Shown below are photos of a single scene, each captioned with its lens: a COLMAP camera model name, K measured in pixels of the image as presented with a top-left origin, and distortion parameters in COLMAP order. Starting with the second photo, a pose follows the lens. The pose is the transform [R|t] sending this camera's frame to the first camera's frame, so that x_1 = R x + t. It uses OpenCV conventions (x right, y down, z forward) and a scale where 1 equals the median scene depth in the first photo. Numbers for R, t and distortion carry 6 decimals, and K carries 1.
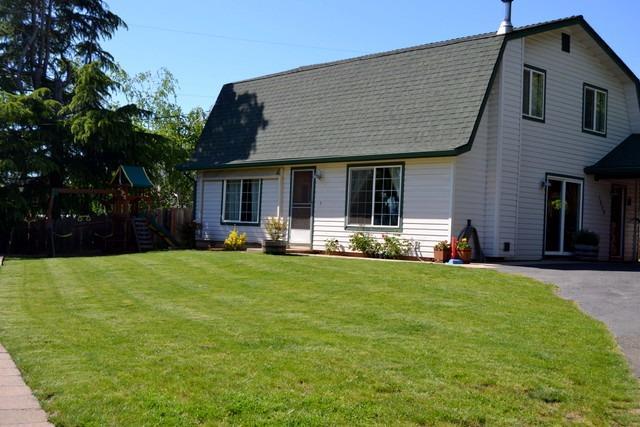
lens RADIAL K [[823.3, 0, 320.0], [0, 823.3, 213.5], [0, 0, 1]] dist [0.018838, 0.034625]
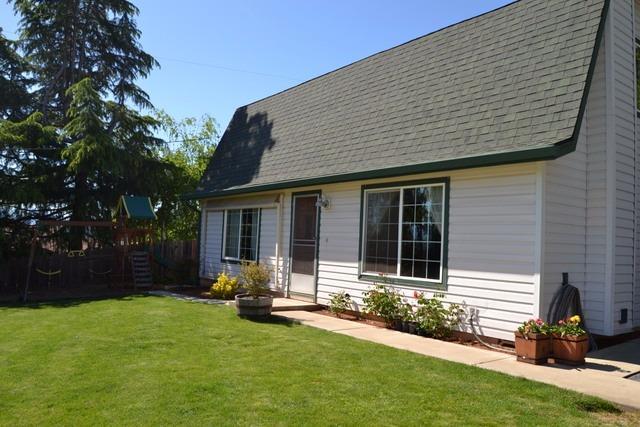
lens RADIAL K [[507.8, 0, 320.0], [0, 507.8, 213.5], [0, 0, 1]] dist [-0.074470, 0.002091]
pose [[0.995516, -0.007928, -0.094262, 0.038211], [0.004474, 0.999313, -0.036801, -0.020180], [0.094489, 0.036214, 0.994867, 0.570840]]
